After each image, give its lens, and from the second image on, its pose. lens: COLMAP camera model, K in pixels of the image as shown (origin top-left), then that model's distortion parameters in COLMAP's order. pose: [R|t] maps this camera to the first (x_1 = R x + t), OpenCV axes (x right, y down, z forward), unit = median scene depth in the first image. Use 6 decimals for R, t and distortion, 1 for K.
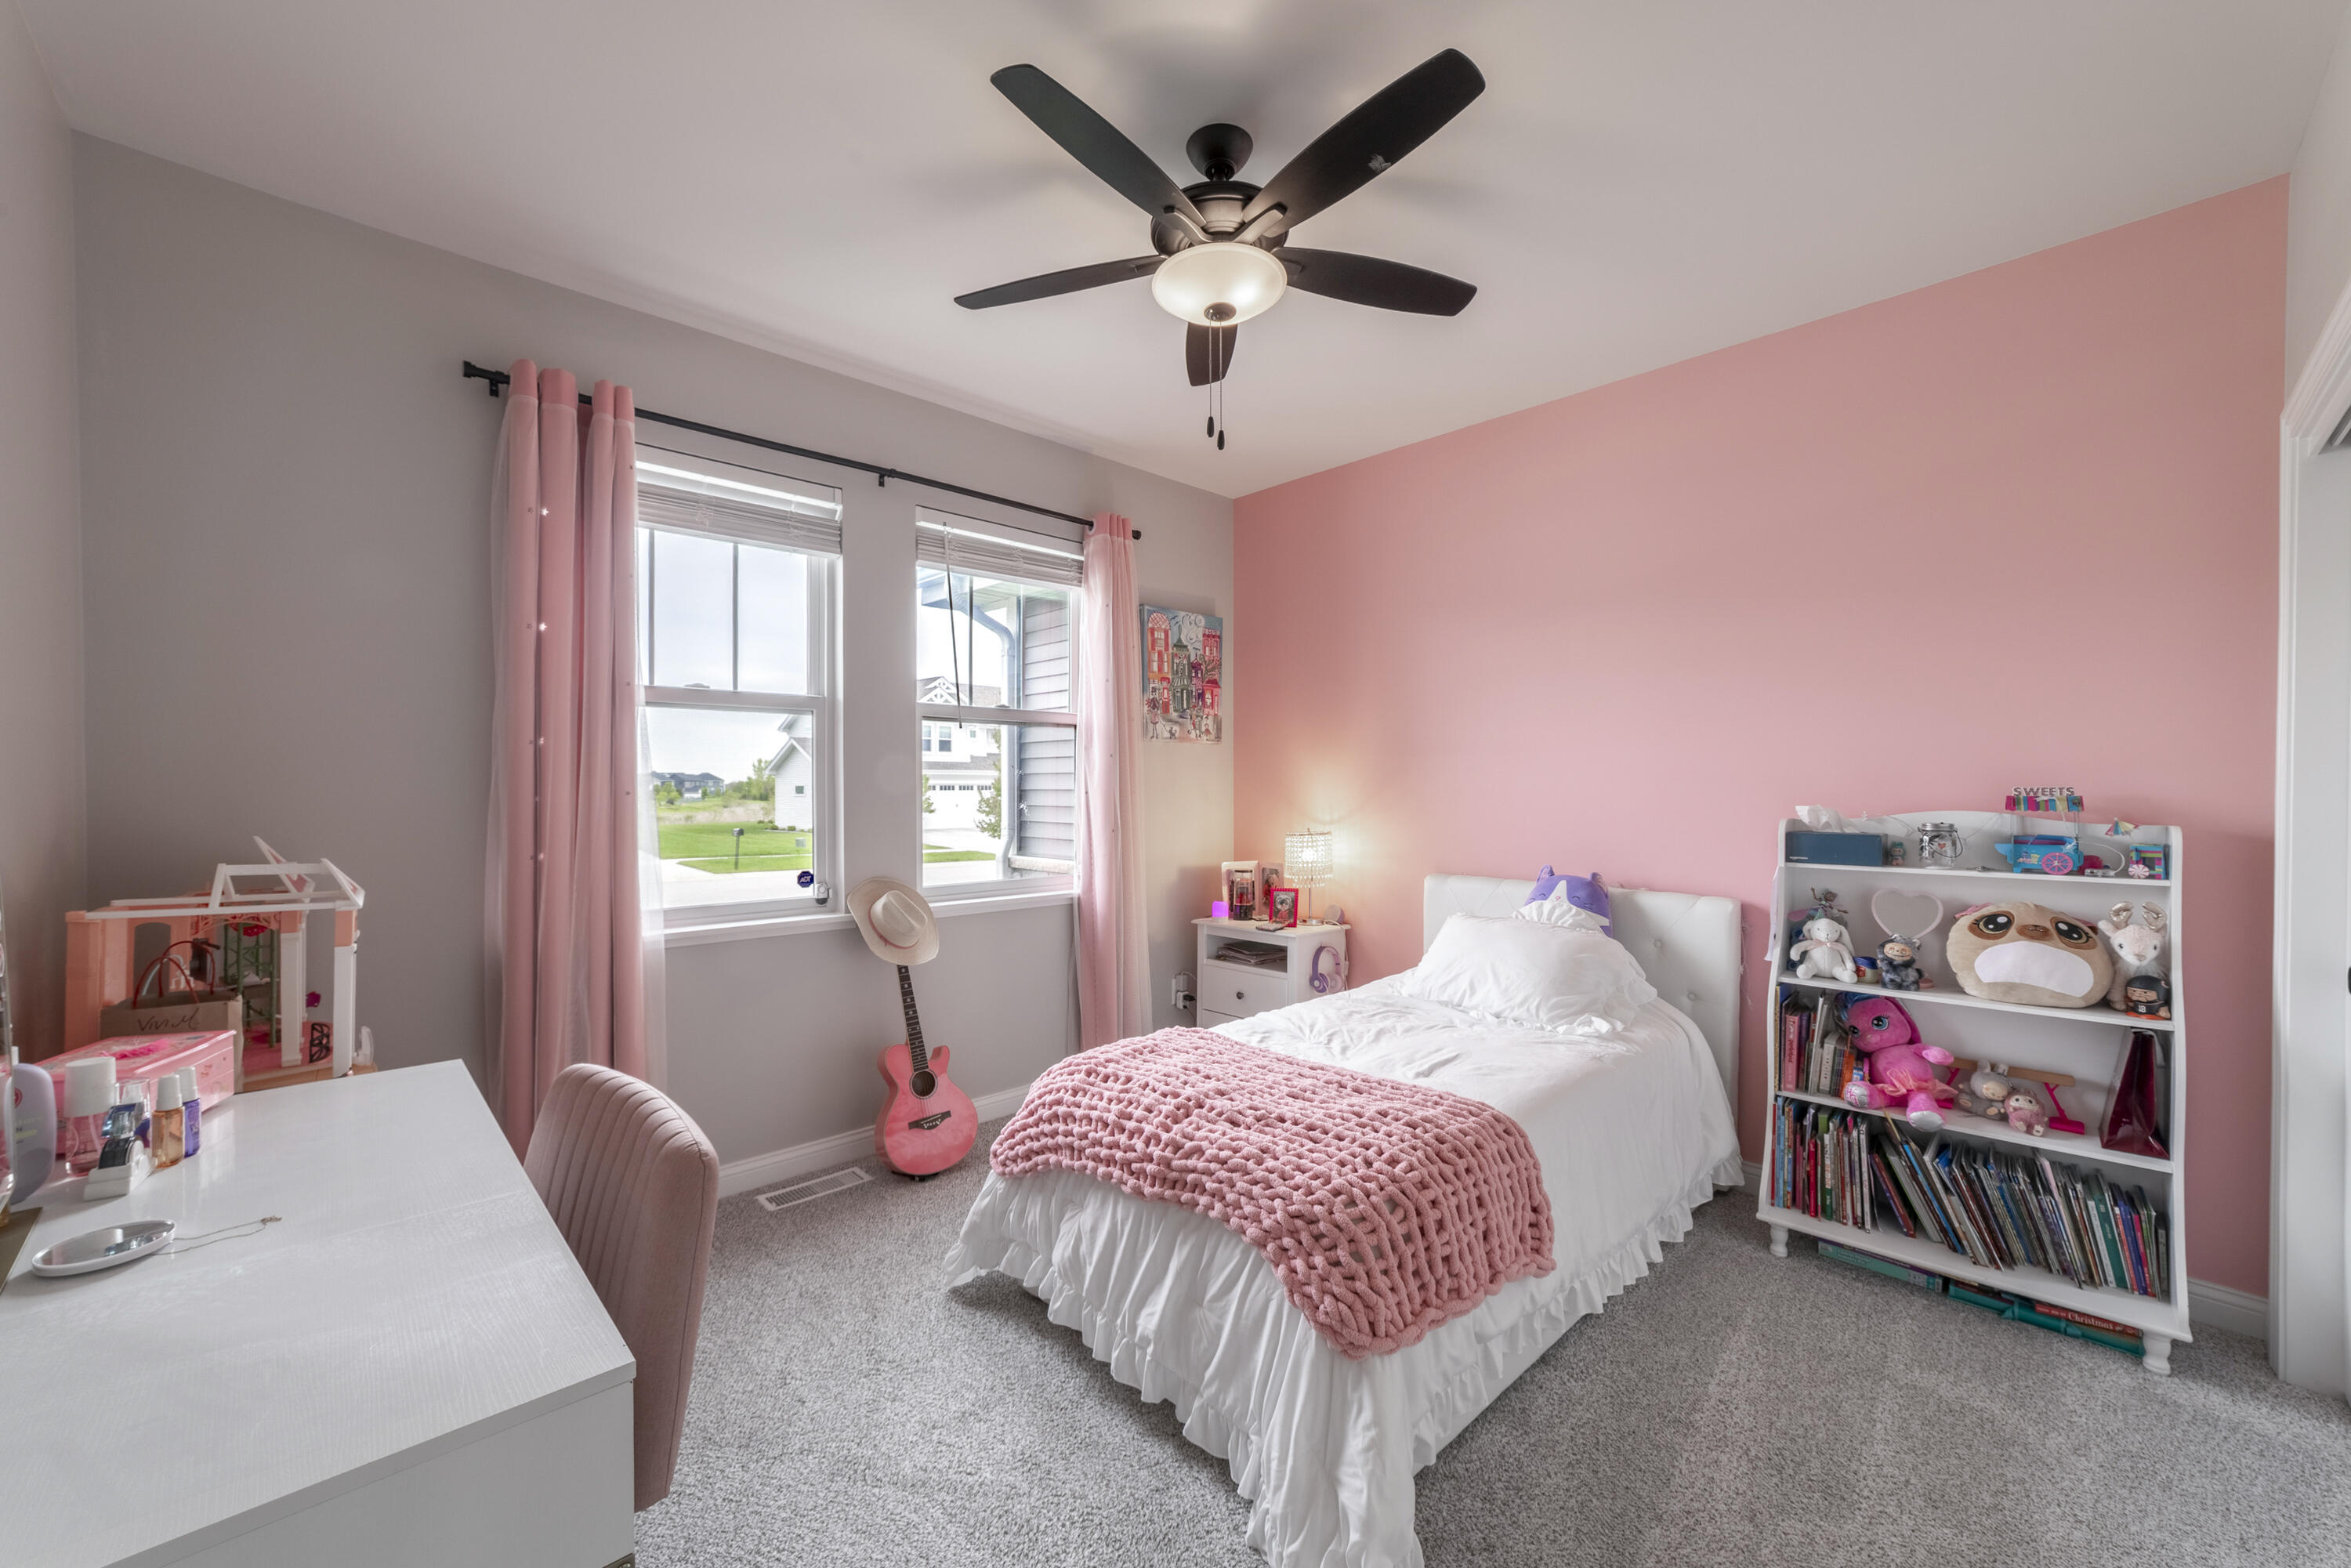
lens RADIAL K [[898.1, 0, 1165.4], [0, 898.1, 792.5], [0, 0, 1]] dist [-0.022322, 0.005942]
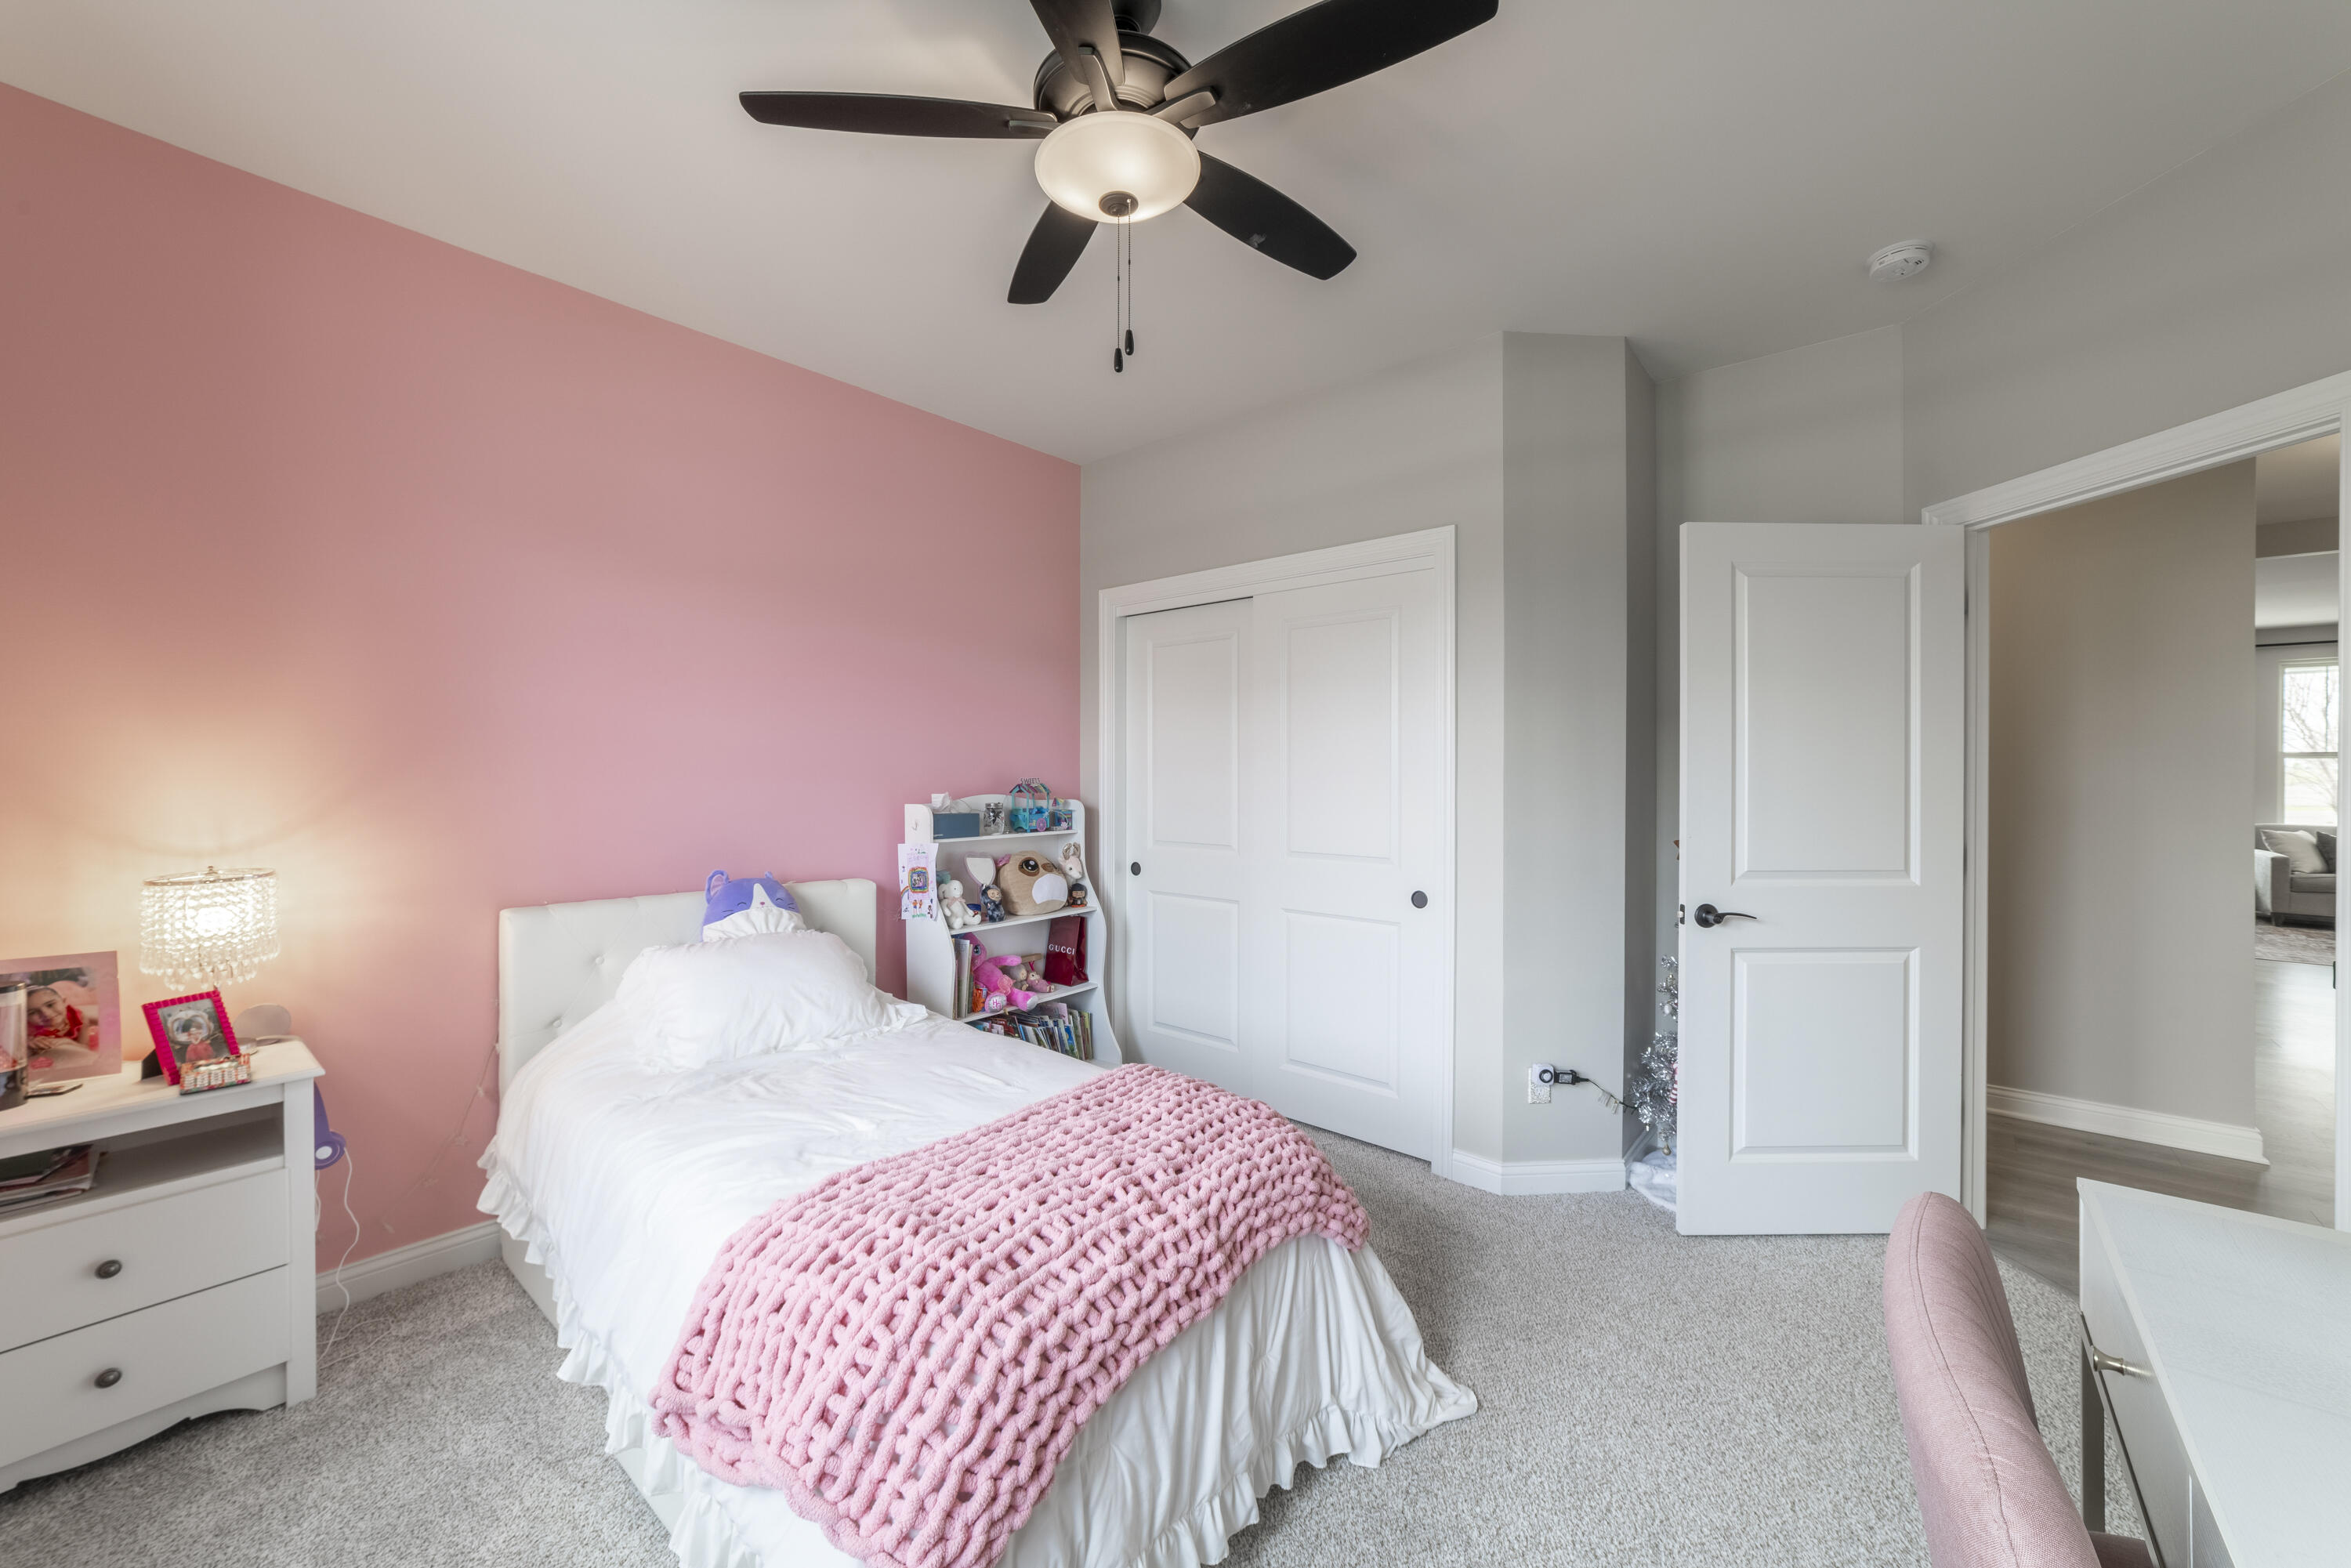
lens RADIAL K [[898.1, 0, 1171.1], [0, 898.1, 773.3], [0, 0, 1]] dist [-0.022322, 0.005942]
pose [[-0.099000, -0.003956, 0.995080, -0.639361], [0.001532, 0.999990, 0.004128, -0.020630], [-0.995086, 0.001933, -0.098993, 0.877522]]
